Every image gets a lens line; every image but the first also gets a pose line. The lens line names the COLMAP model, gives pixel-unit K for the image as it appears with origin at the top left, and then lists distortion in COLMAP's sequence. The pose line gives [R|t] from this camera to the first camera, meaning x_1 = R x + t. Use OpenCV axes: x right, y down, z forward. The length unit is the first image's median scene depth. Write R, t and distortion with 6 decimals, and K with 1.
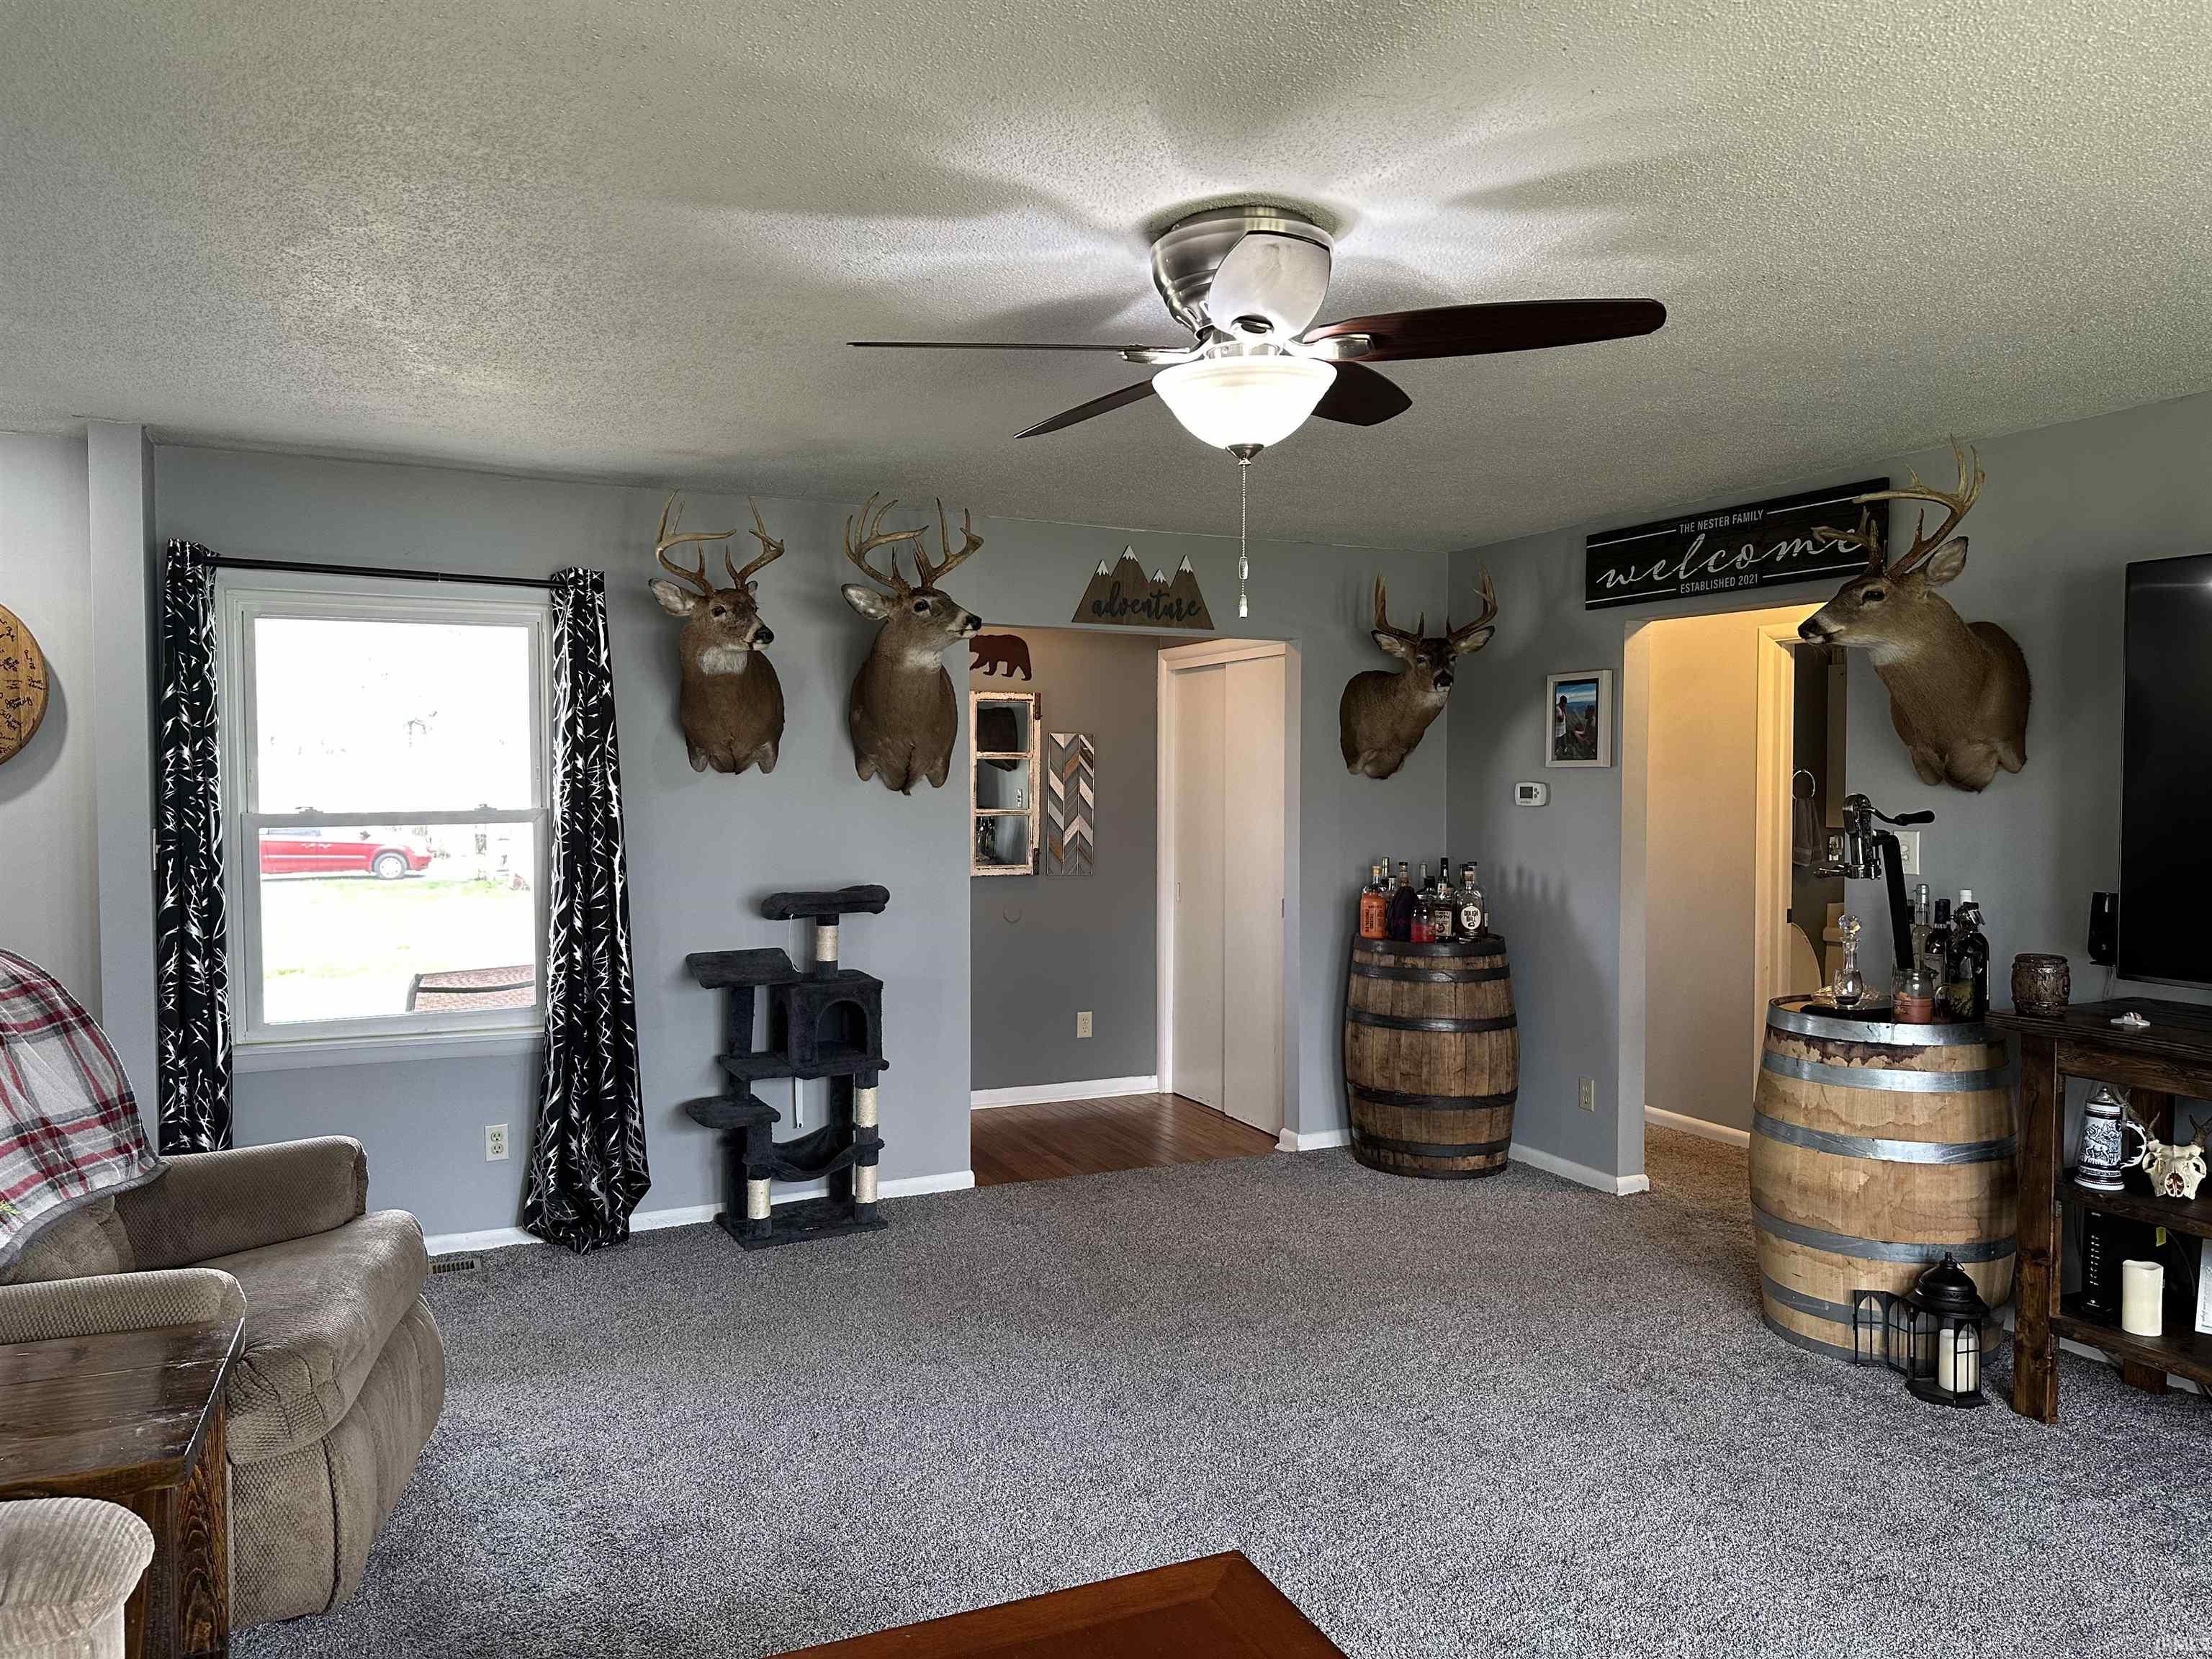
lens RADIAL K [[1562.7, 0, 1106.0], [0, 1562.7, 829.5], [0, 0, 1]] dist [-0.005998, -0.003024]
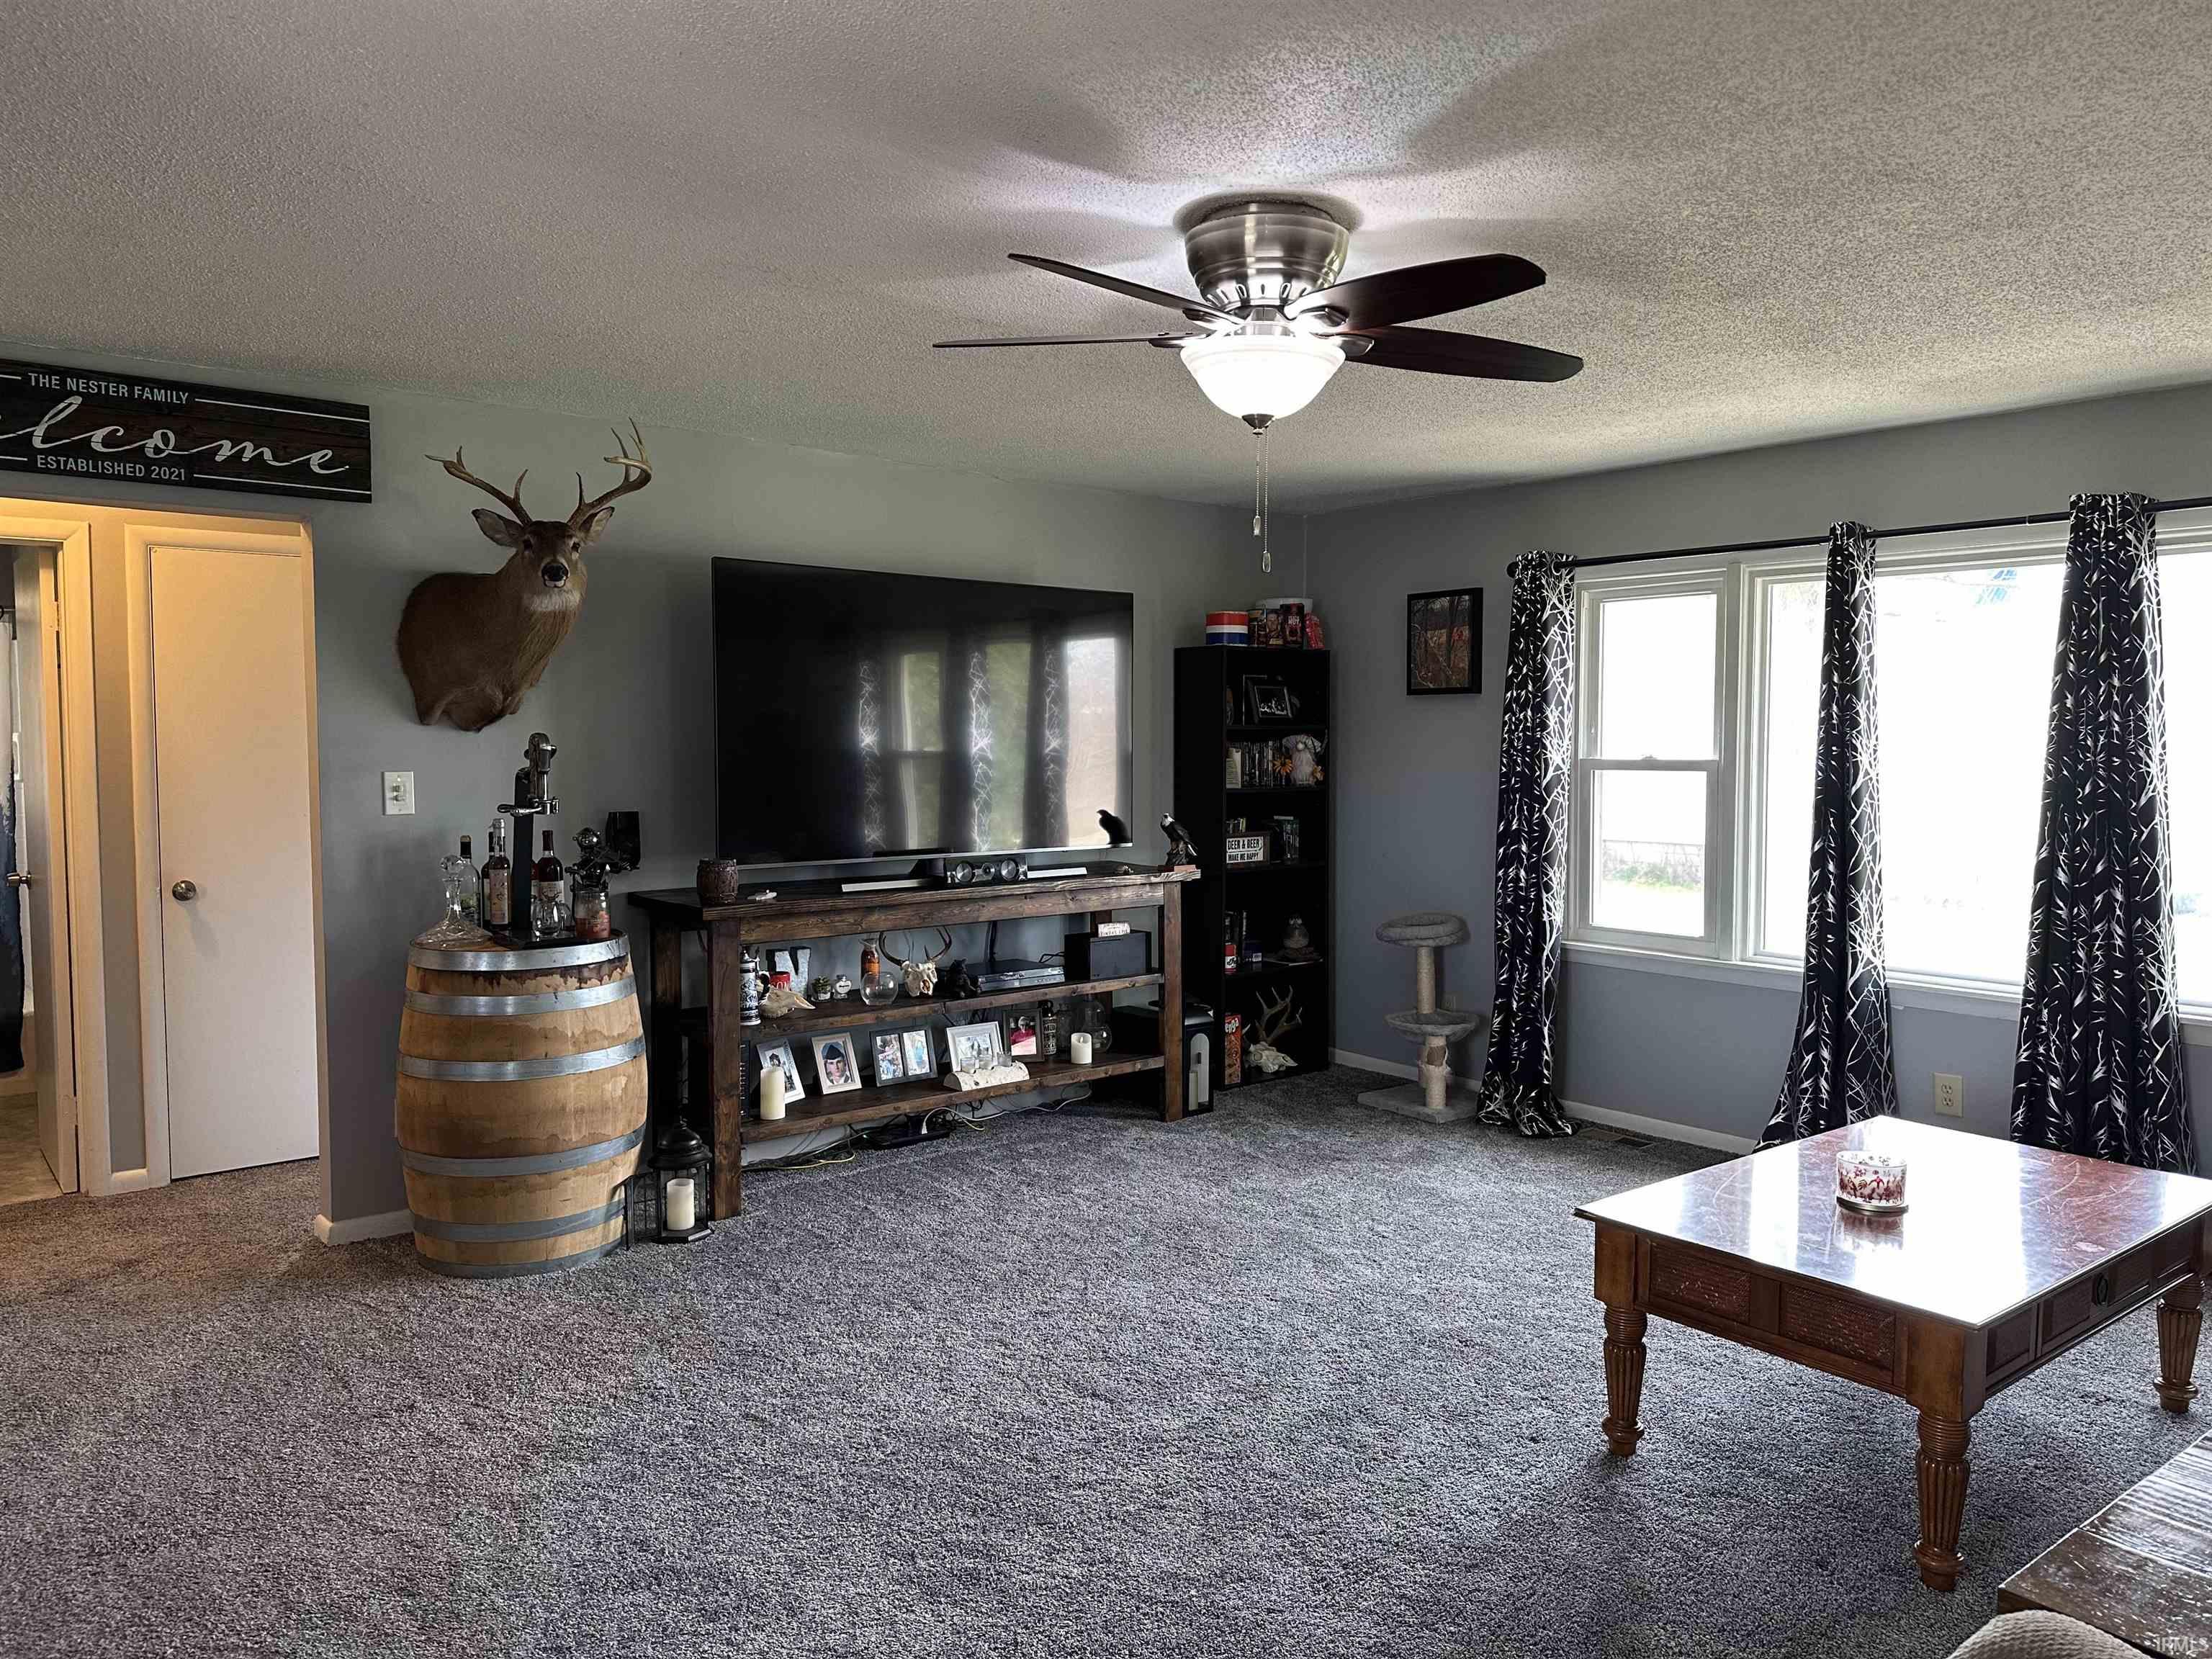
lens RADIAL K [[1562.7, 0, 1106.0], [0, 1562.7, 829.5], [0, 0, 1]] dist [-0.005998, -0.003024]
pose [[-0.279137, -0.062253, 0.958231, -0.541657], [0.030956, 0.996794, 0.073776, -0.020343], [-0.959752, 0.050257, -0.276315, 0.798700]]
